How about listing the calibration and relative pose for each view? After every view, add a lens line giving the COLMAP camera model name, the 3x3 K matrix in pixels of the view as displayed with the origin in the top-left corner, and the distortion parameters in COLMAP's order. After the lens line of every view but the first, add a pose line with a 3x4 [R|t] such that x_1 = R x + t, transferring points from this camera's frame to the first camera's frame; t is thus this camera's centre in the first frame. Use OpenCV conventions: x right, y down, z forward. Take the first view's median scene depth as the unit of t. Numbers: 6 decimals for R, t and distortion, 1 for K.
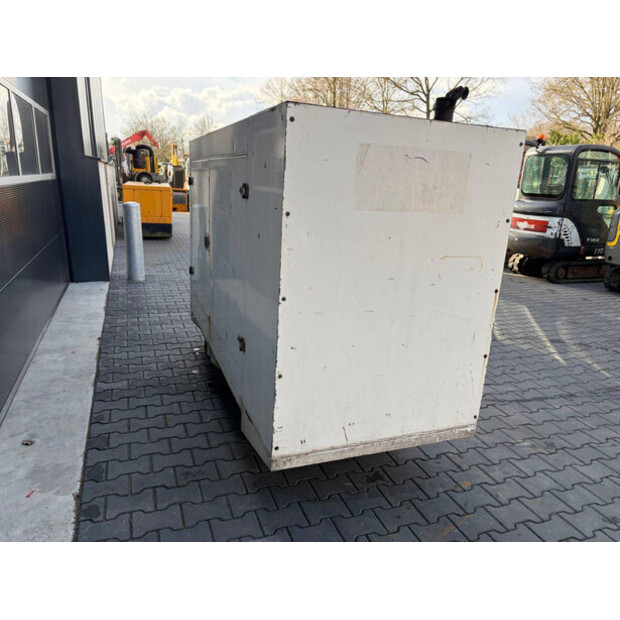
lens RADIAL K [[464.9, 0, 310.0], [0, 464.9, 310.0], [0, 0, 1]] dist [0.064233, -0.079773]
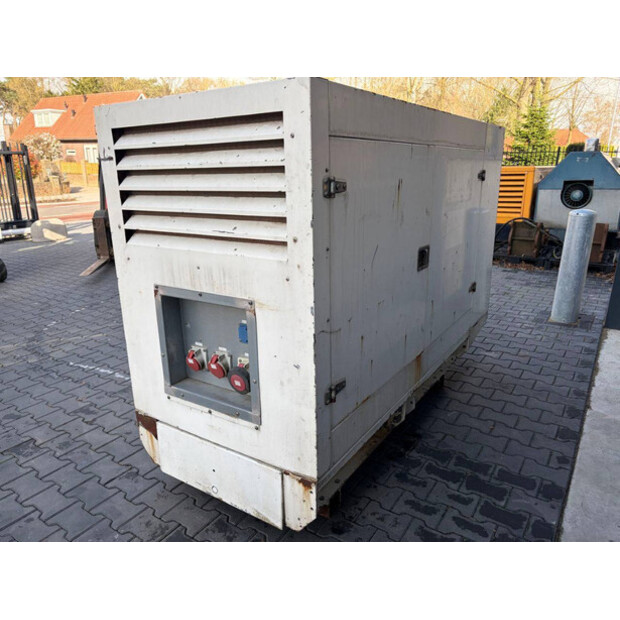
lens RADIAL K [[464.9, 0, 310.0], [0, 464.9, 310.0], [0, 0, 1]] dist [0.064233, -0.079773]
pose [[-0.578138, -0.275927, 0.767867, -0.798709], [0.205698, 0.861401, 0.464411, -0.514066], [-0.789585, 0.426443, -0.441251, 1.696721]]
